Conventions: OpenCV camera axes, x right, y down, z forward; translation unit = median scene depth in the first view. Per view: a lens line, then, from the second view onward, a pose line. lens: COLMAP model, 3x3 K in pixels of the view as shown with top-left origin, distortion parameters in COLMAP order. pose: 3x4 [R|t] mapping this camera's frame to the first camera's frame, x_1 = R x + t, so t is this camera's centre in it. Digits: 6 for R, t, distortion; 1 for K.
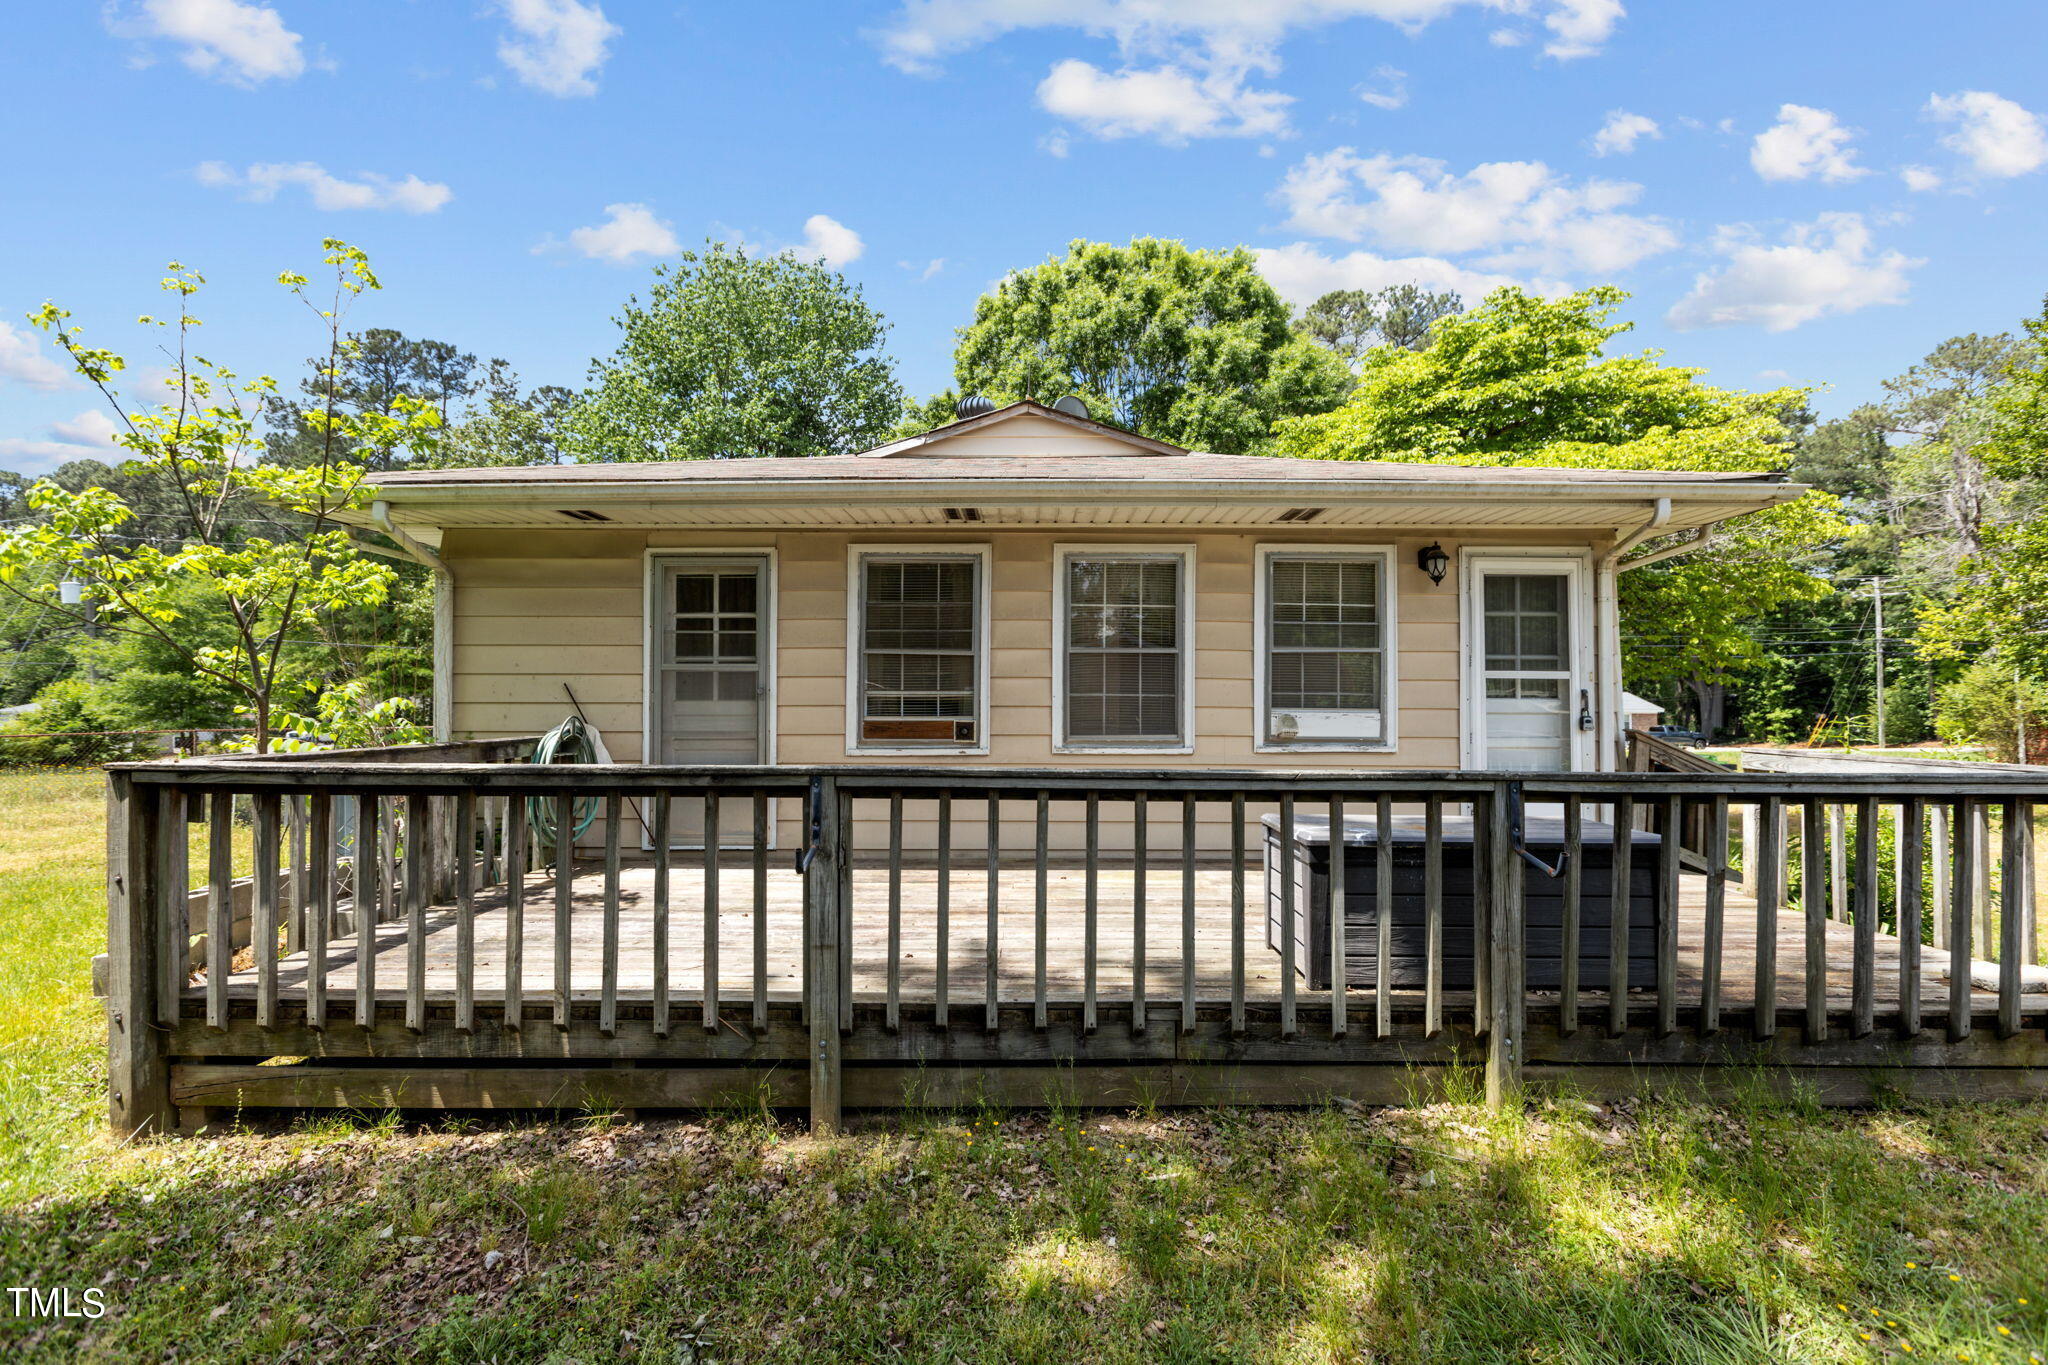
lens RADIAL K [[874.1, 0, 1023.8], [0, 874.1, 713.6], [0, 0, 1]] dist [-0.000637, -0.000077]
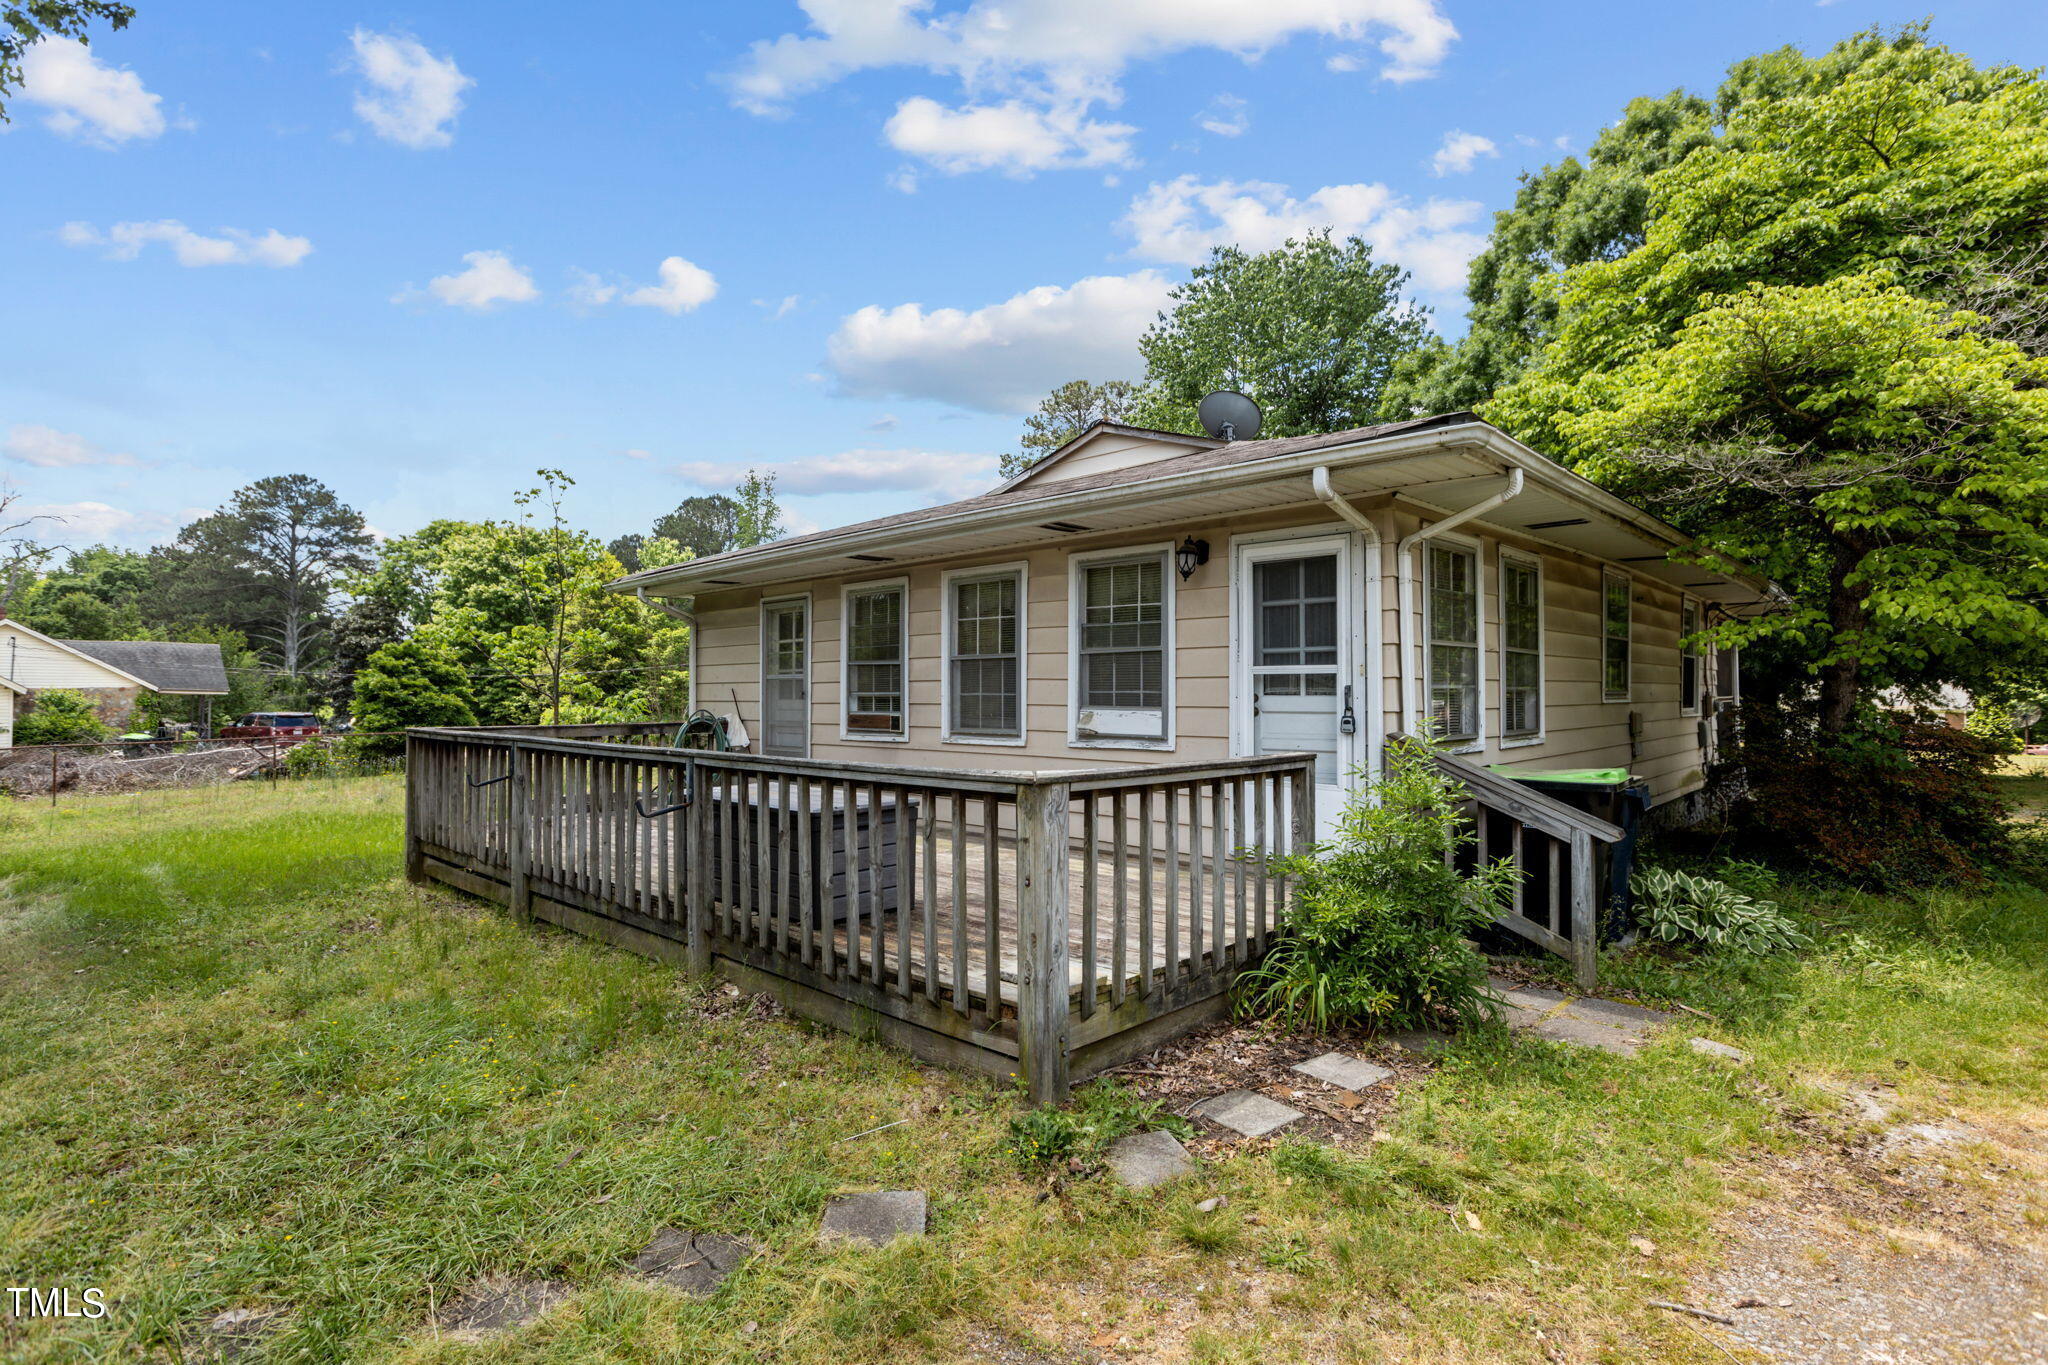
lens RADIAL K [[995.6, 0, 1024.0], [0, 995.6, 682.5], [0, 0, 1]] dist [0.000227, 0.000046]
pose [[0.726652, -0.013372, -0.686875, 1.069728], [-0.010861, 0.999462, -0.030947, 0.003534], [0.686920, 0.029948, 0.726116, 0.071235]]
